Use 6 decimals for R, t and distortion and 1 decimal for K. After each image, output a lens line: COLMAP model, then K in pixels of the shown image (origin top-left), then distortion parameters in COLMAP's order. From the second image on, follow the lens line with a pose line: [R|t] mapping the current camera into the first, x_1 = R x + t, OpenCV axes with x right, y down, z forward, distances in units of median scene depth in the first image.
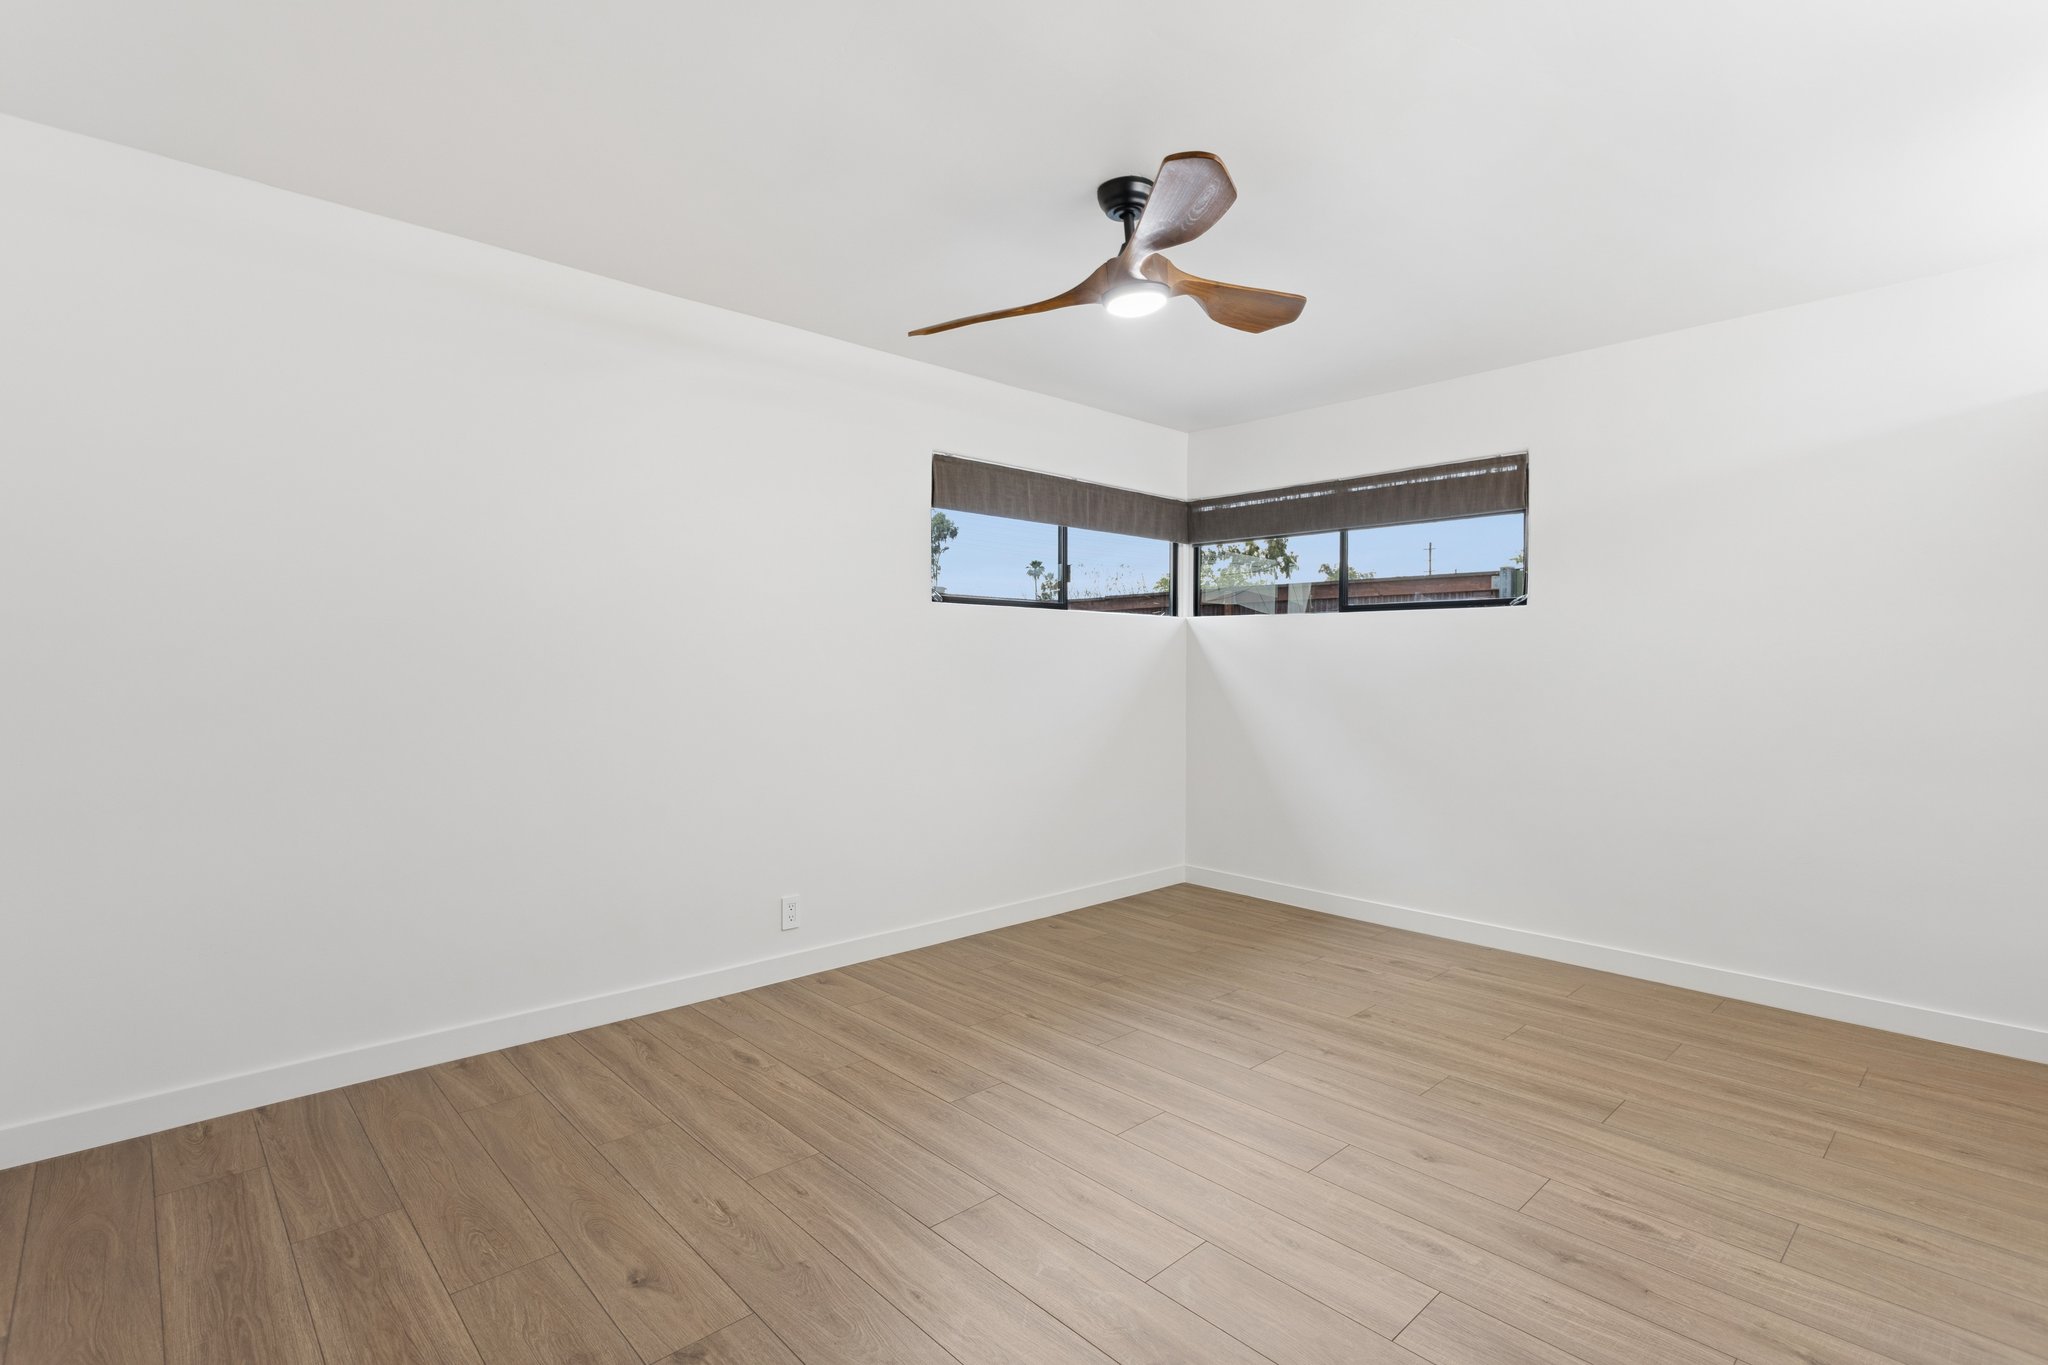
lens RADIAL K [[950.3, 0, 1016.6], [0, 950.3, 660.9], [0, 0, 1]] dist [-0.003114, 0.000018]
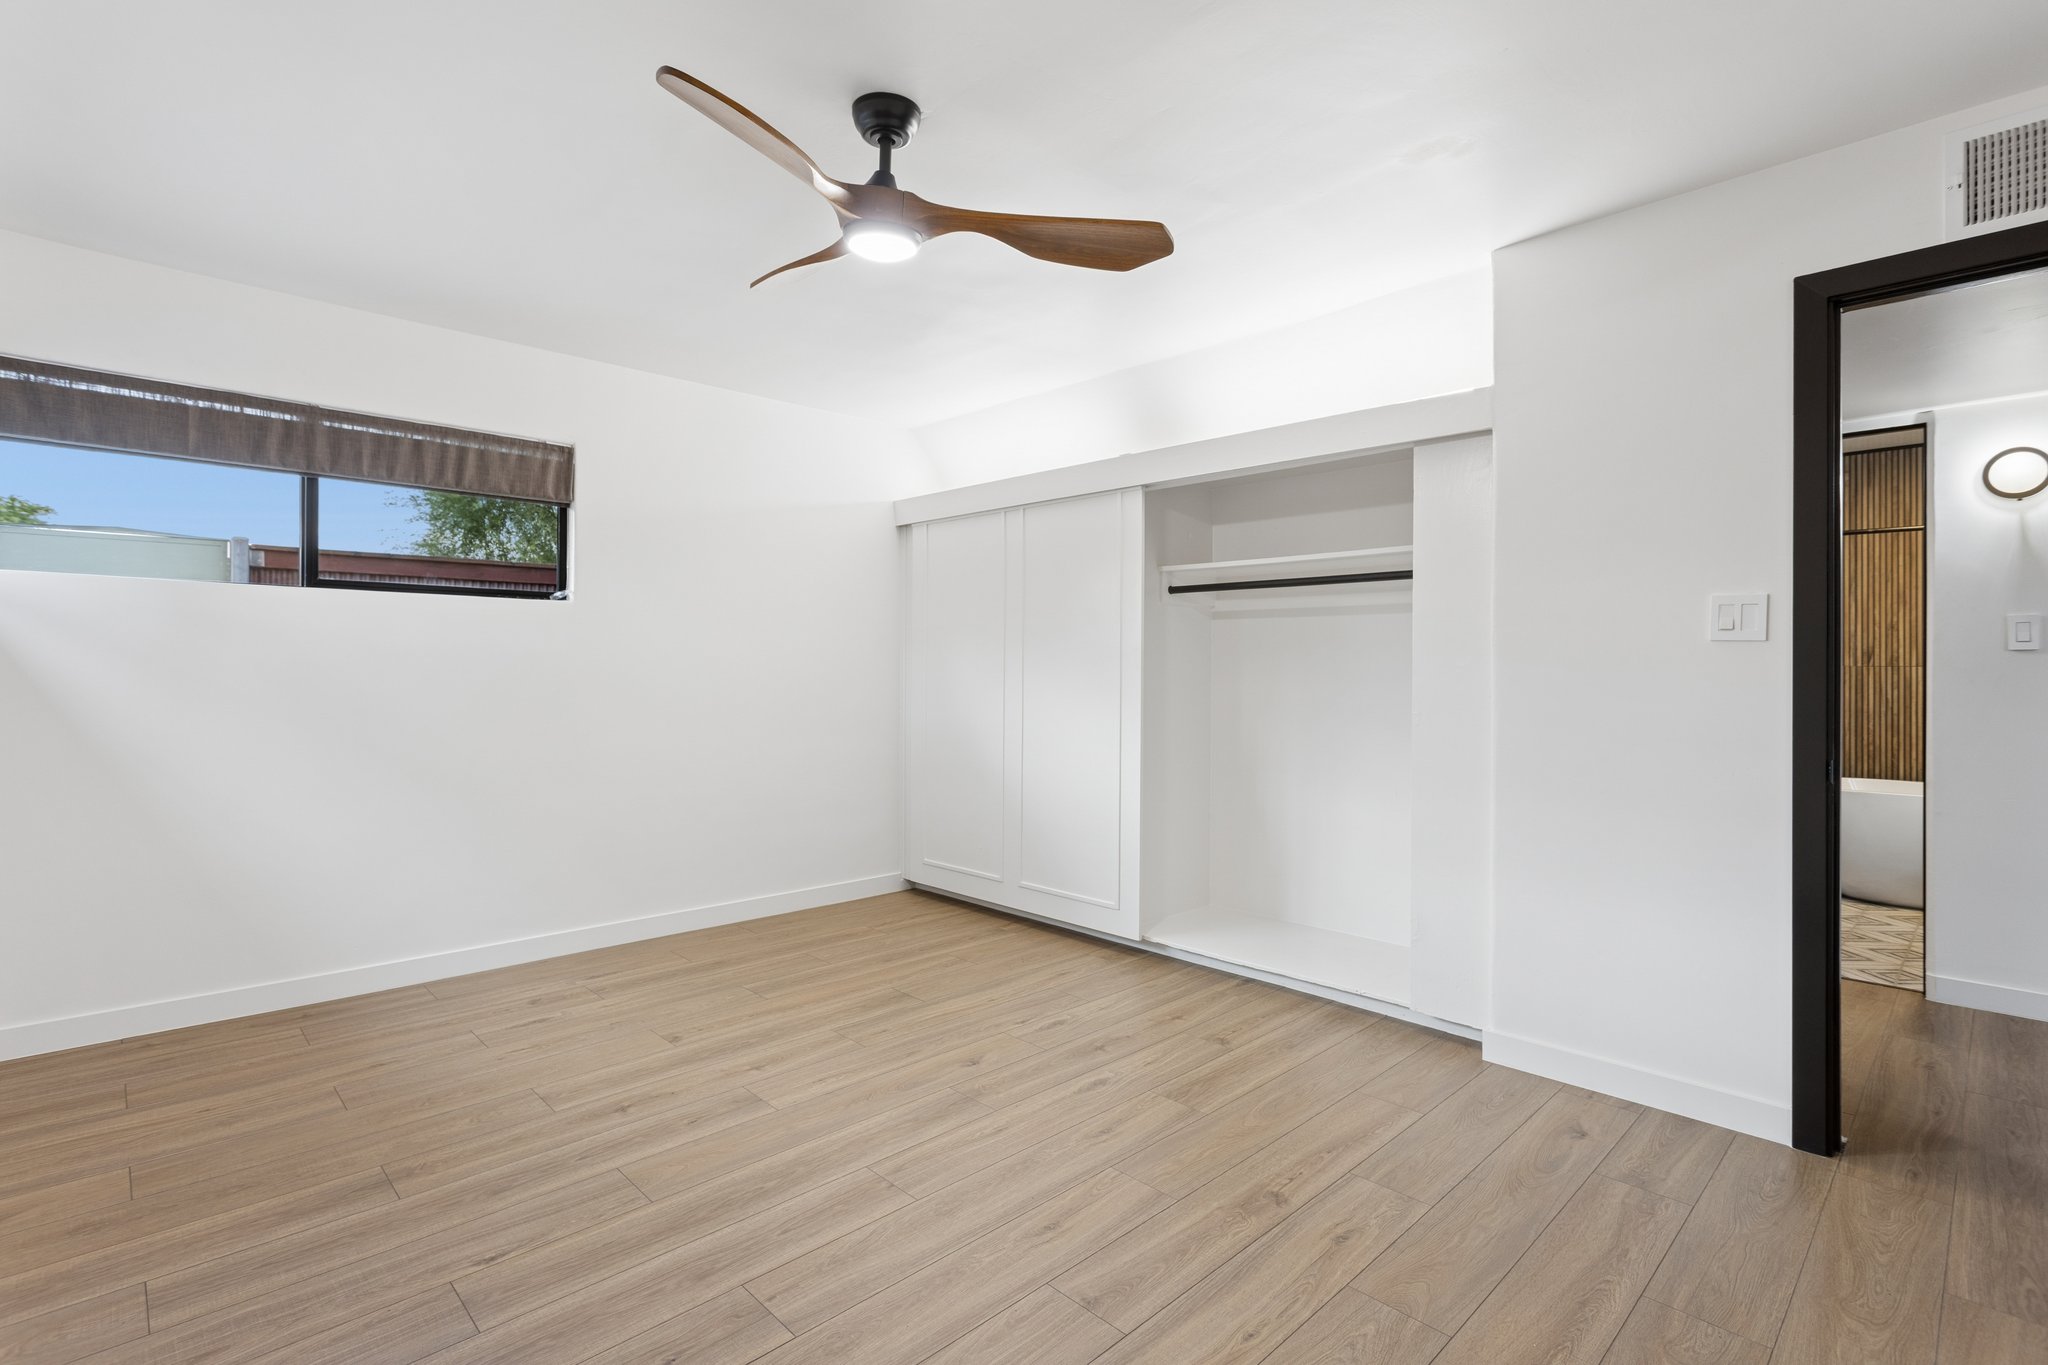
lens RADIAL K [[950.3, 0, 1016.6], [0, 950.3, 660.9], [0, 0, 1]] dist [-0.003114, 0.000018]
pose [[-0.006288, 0.003264, 0.999975, -0.592111], [-0.011303, 0.999931, -0.003335, 0.001973], [-0.999916, -0.011324, -0.006250, 0.701467]]
